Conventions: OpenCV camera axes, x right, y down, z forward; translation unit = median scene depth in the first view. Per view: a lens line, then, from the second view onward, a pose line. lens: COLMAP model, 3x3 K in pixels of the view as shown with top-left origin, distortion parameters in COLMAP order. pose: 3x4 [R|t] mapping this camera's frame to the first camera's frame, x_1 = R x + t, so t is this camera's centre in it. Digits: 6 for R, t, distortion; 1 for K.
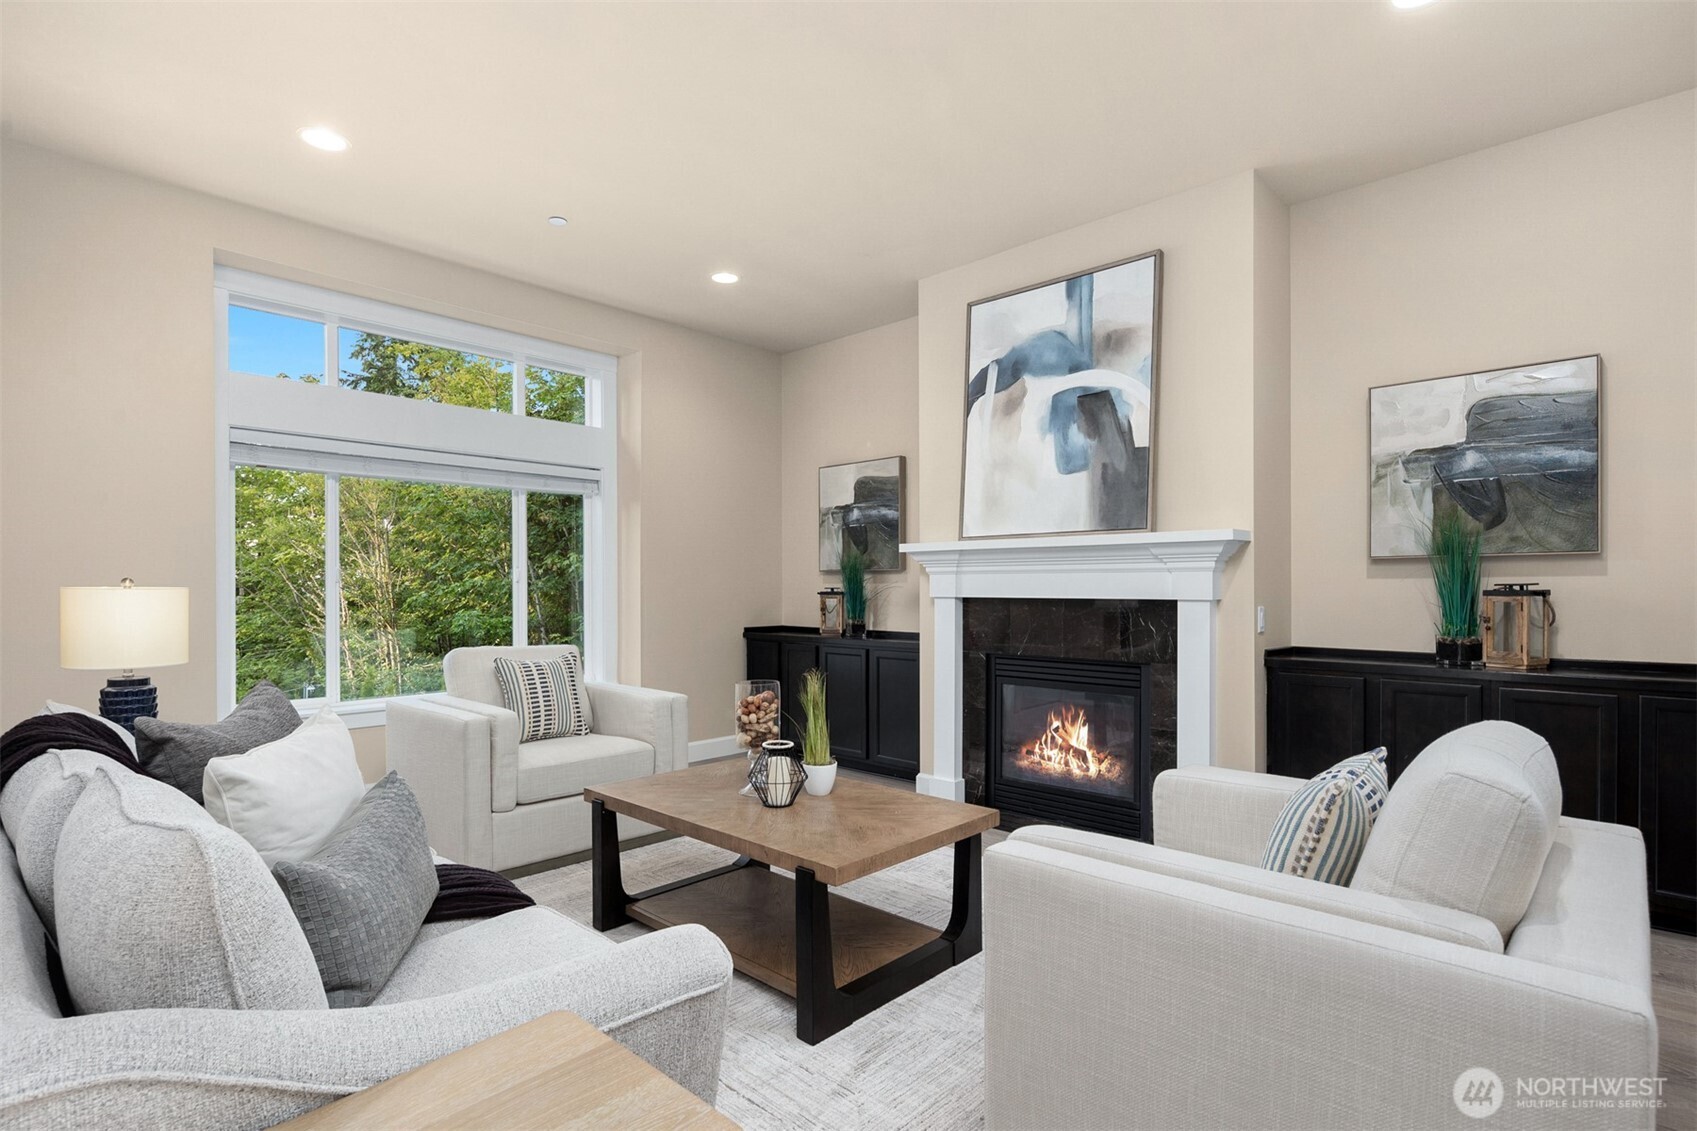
lens RADIAL K [[823.5, 0, 846.4], [0, 823.5, 589.7], [0, 0, 1]] dist [0.002289, 0.000643]
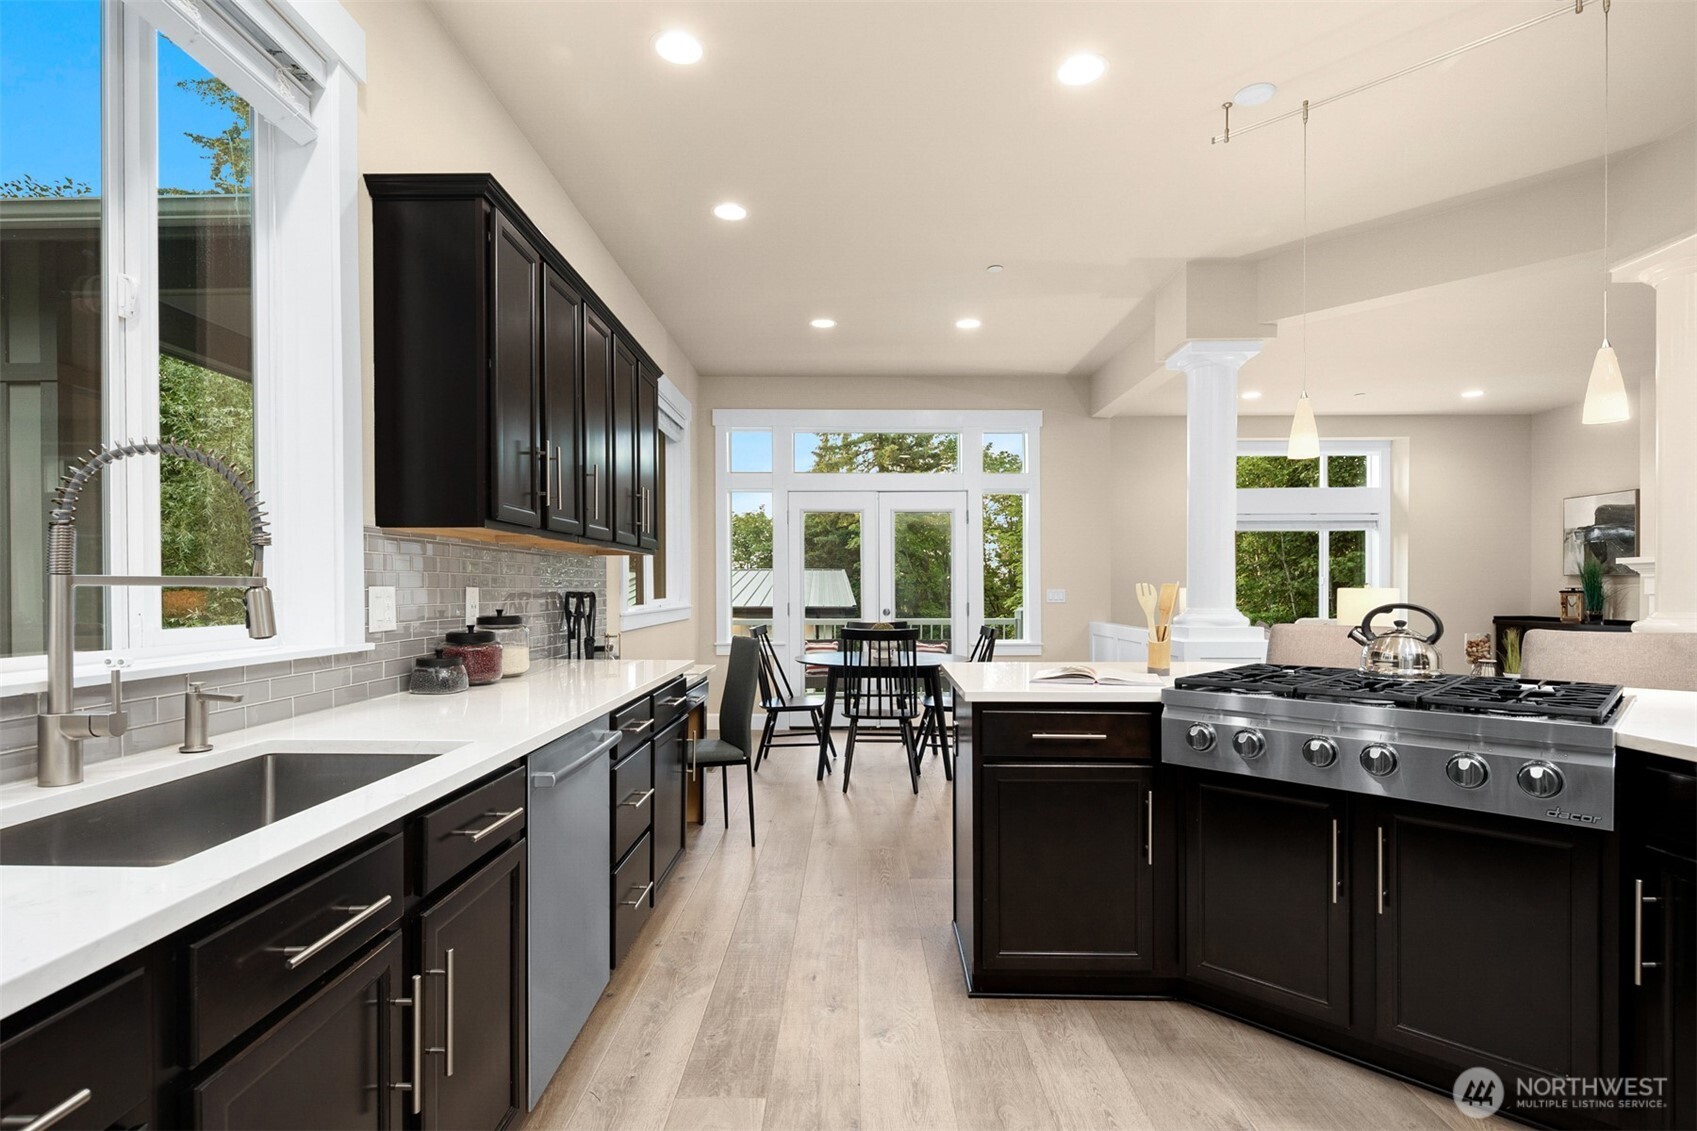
lens RADIAL K [[823.5, 0, 846.4], [0, 823.5, 589.7], [0, 0, 1]] dist [0.002289, 0.000643]
pose [[0.673767, 0.000904, -0.738944, 0.244557], [-0.000387, 1.000000, 0.000870, -0.000111], [0.738944, -0.000300, 0.673767, -1.085899]]
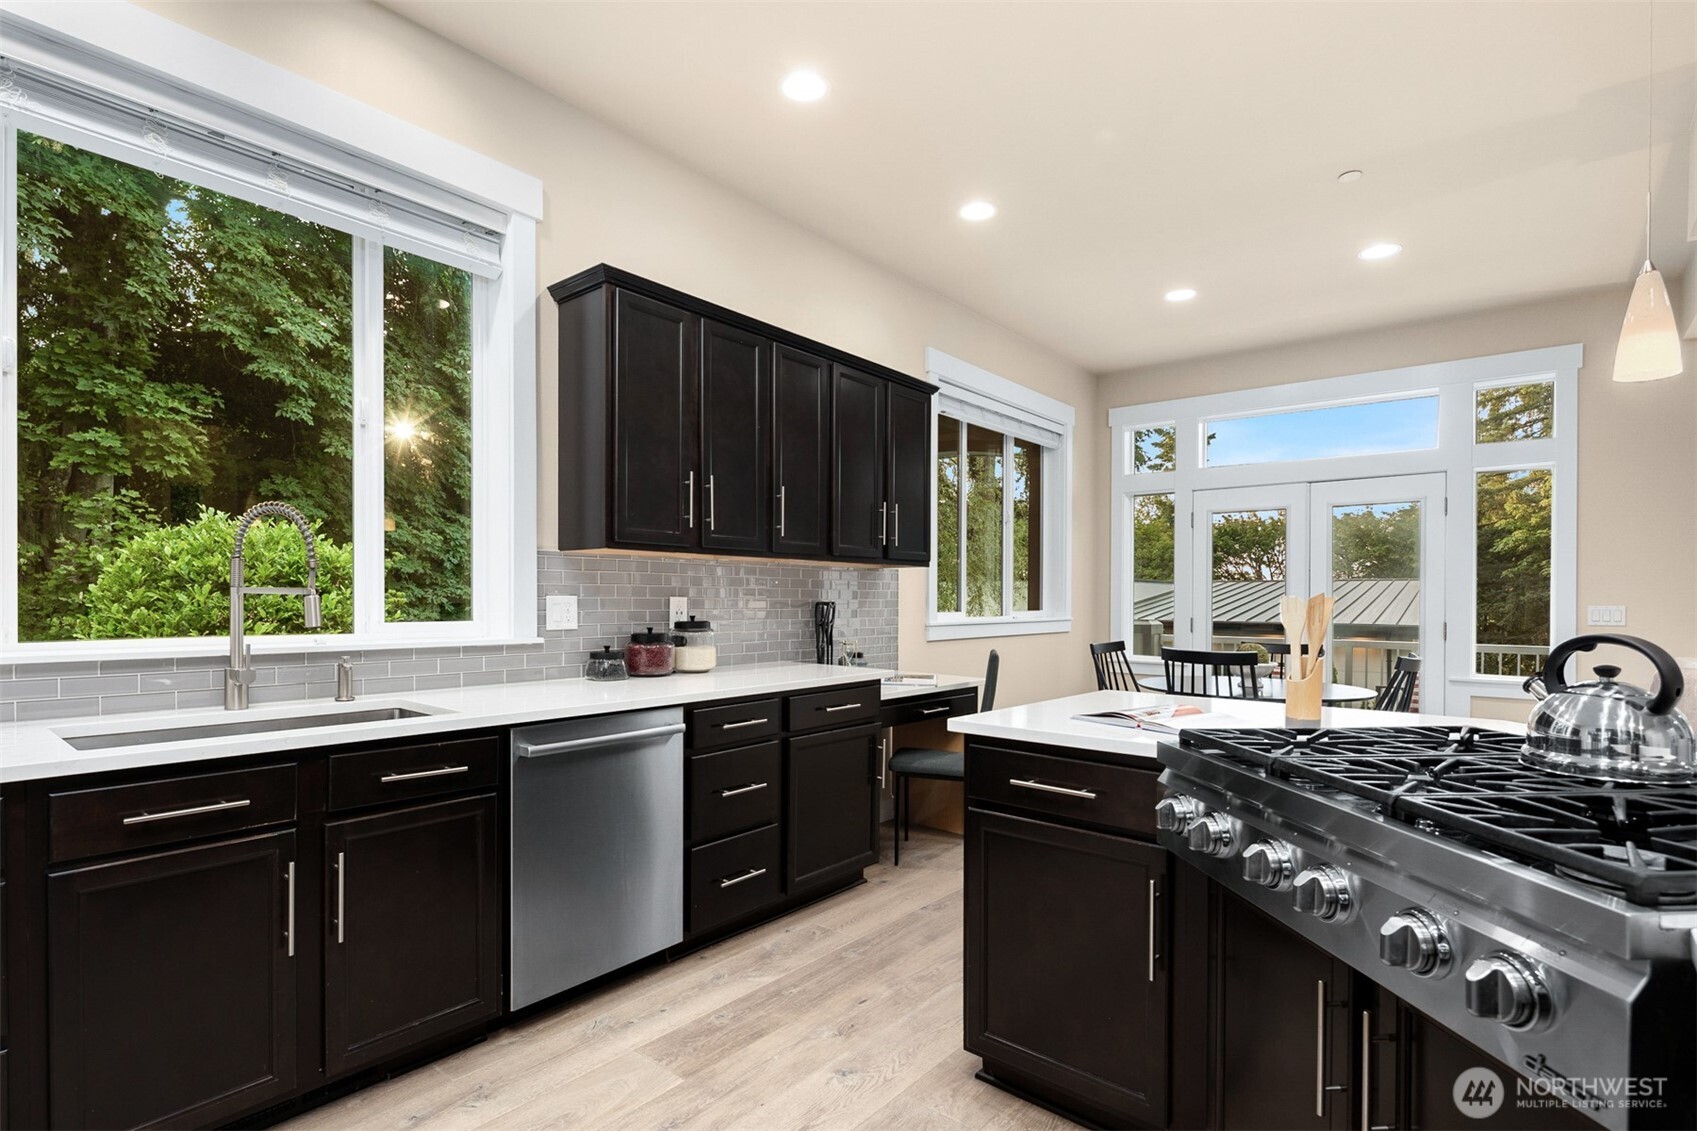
lens RADIAL K [[822.1, 0, 843.8], [0, 822.1, 602.6], [0, 0, 1]] dist [0.000781, 0.000288]
pose [[0.049978, 0.005425, -0.998736, 0.360920], [-0.007541, 0.999959, 0.005054, -0.001198], [0.998722, 0.007279, 0.050017, -0.747694]]
